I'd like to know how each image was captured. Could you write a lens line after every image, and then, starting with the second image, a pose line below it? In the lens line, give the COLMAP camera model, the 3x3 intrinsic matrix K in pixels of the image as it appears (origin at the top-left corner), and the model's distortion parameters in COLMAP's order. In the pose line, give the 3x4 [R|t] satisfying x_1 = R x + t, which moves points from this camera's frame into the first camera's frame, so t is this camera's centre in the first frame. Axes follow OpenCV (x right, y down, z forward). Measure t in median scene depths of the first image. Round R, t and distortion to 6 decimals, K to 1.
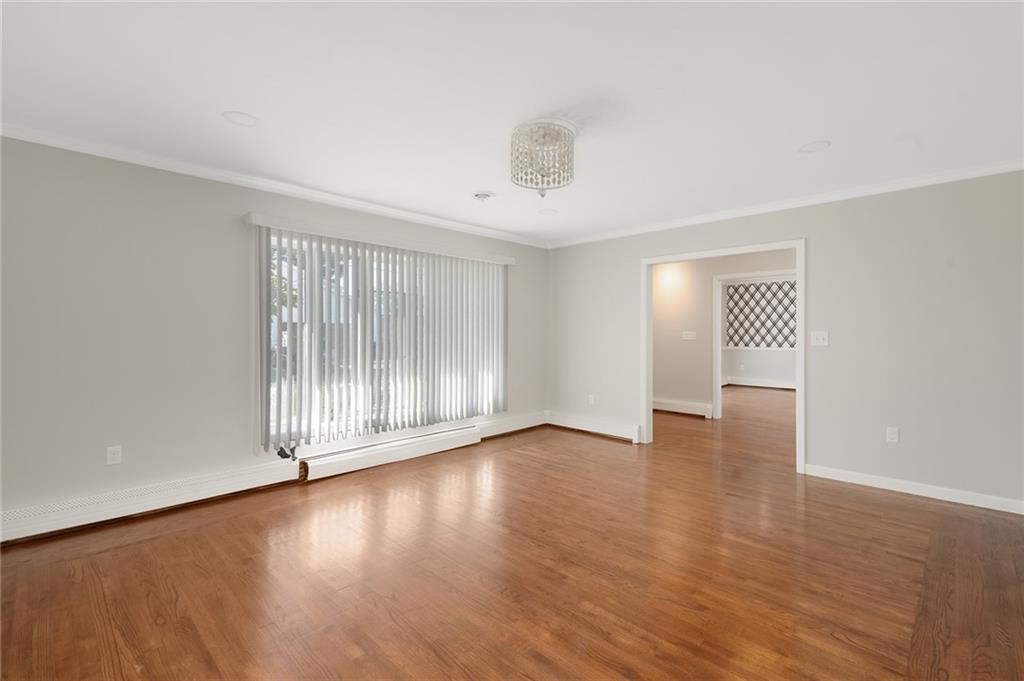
lens RADIAL K [[455.9, 0, 513.3], [0, 455.9, 331.6], [0, 0, 1]] dist [0.011855, -0.002722]
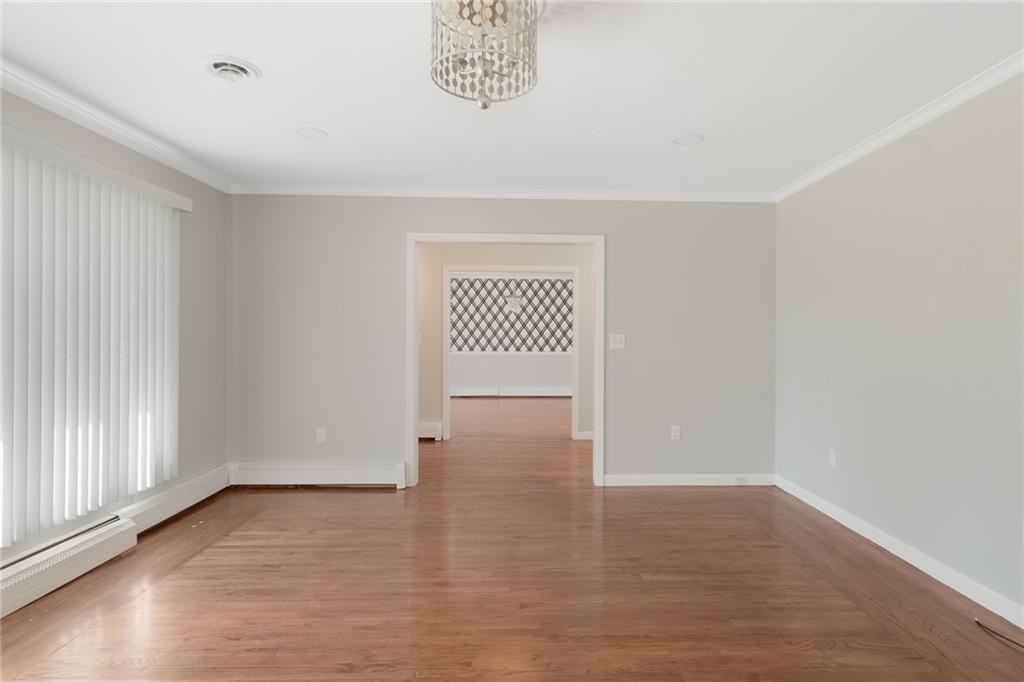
lens RADIAL K [[564.5, 0, 511.7], [0, 564.5, 340.9], [0, 0, 1]] dist [0.017486, -0.001233]
pose [[0.690134, -0.005837, 0.723658, -0.292602], [-0.004696, 0.999910, 0.012543, -0.000482], [-0.723667, -0.012054, 0.690044, 0.299589]]
